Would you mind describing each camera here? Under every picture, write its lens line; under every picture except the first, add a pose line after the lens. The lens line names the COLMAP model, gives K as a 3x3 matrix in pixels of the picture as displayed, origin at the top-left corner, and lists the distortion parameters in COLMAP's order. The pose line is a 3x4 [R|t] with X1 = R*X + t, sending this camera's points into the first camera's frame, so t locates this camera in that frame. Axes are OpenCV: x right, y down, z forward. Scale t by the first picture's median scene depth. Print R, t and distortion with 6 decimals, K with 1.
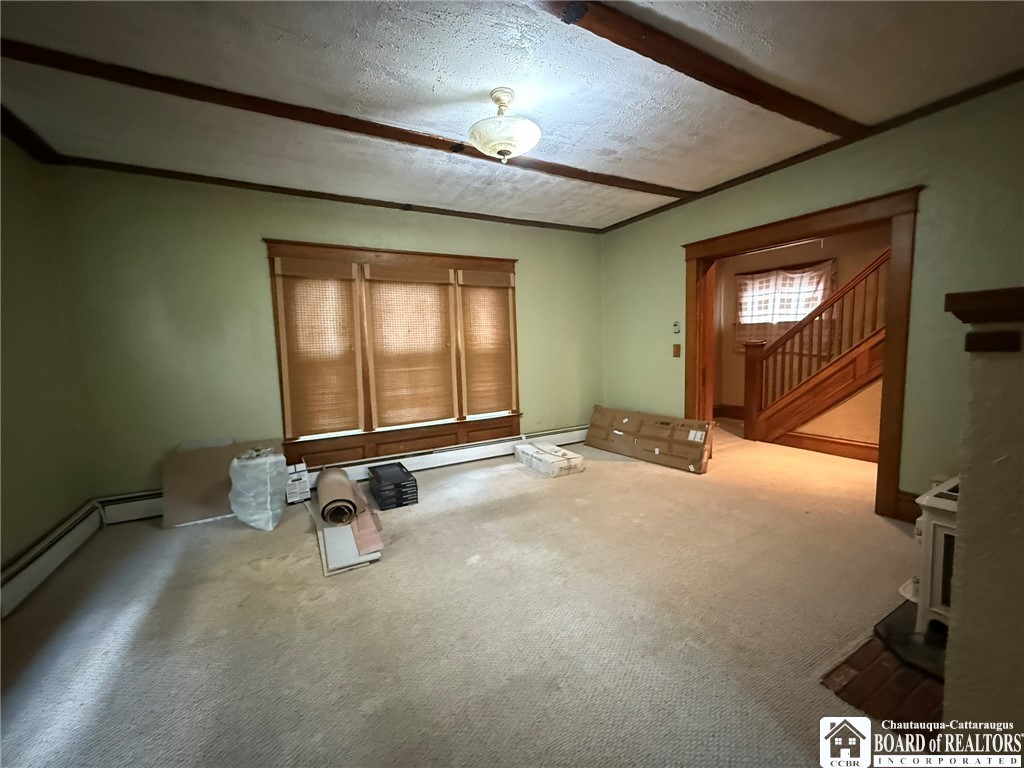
lens RADIAL K [[408.9, 0, 508.3], [0, 408.9, 384.5], [0, 0, 1]] dist [0.000293, -0.000154]
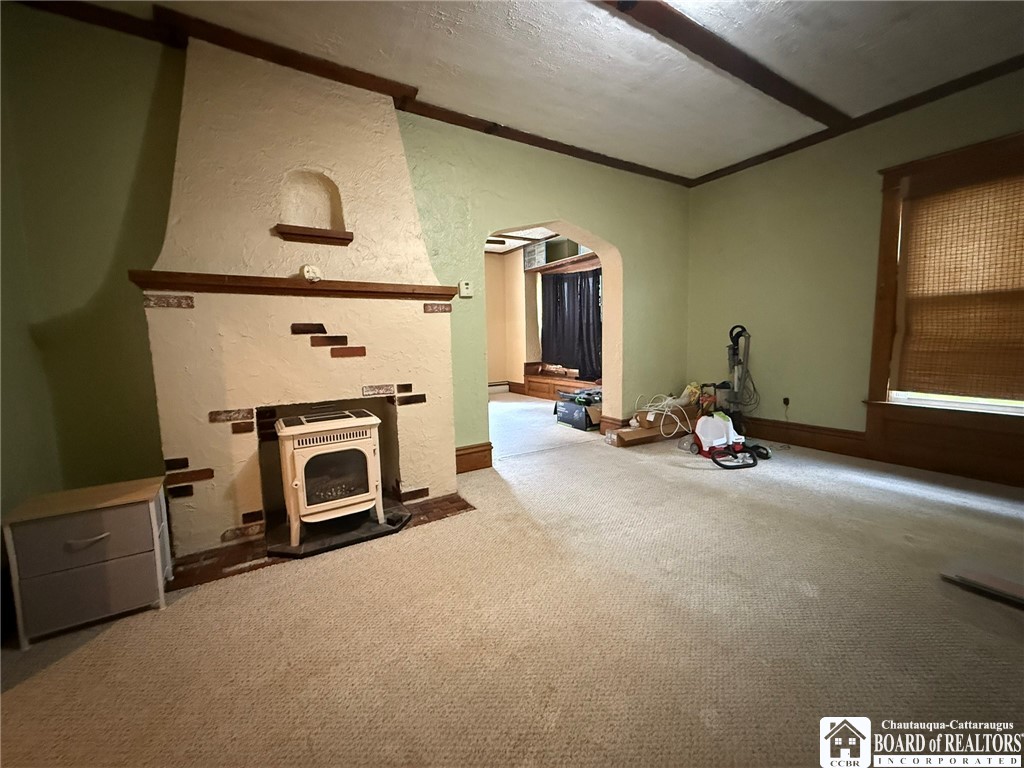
lens RADIAL K [[408.9, 0, 509.2], [0, 408.9, 384.1], [0, 0, 1]] dist [0.000293, -0.000154]
pose [[-0.996995, 0.060350, -0.048577, 0.261020], [0.048873, 0.976468, 0.210052, -0.040905], [0.060110, 0.207047, -0.976483, 0.972192]]
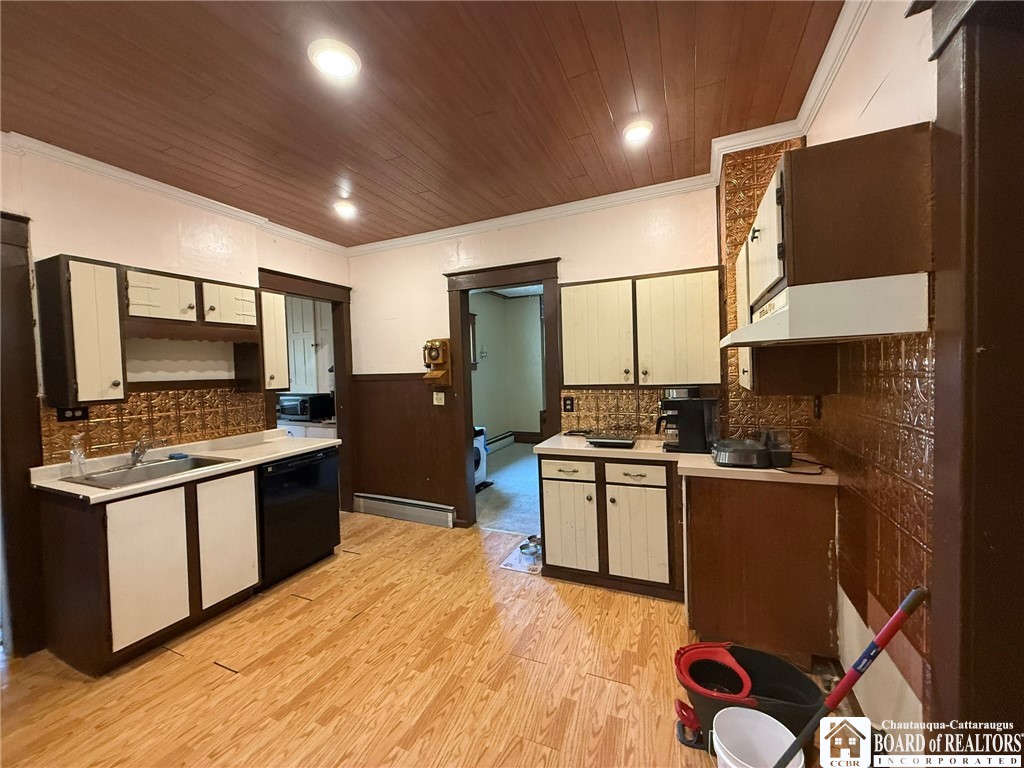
lens RADIAL K [[408.9, 0, 508.0], [0, 408.9, 381.0], [0, 0, 1]] dist [0.000293, -0.000154]
pose [[-0.794293, 0.074283, -0.602977, 1.278277], [-0.004546, 0.991742, 0.128166, -0.098769], [0.607518, 0.104542, -0.787396, 0.452066]]
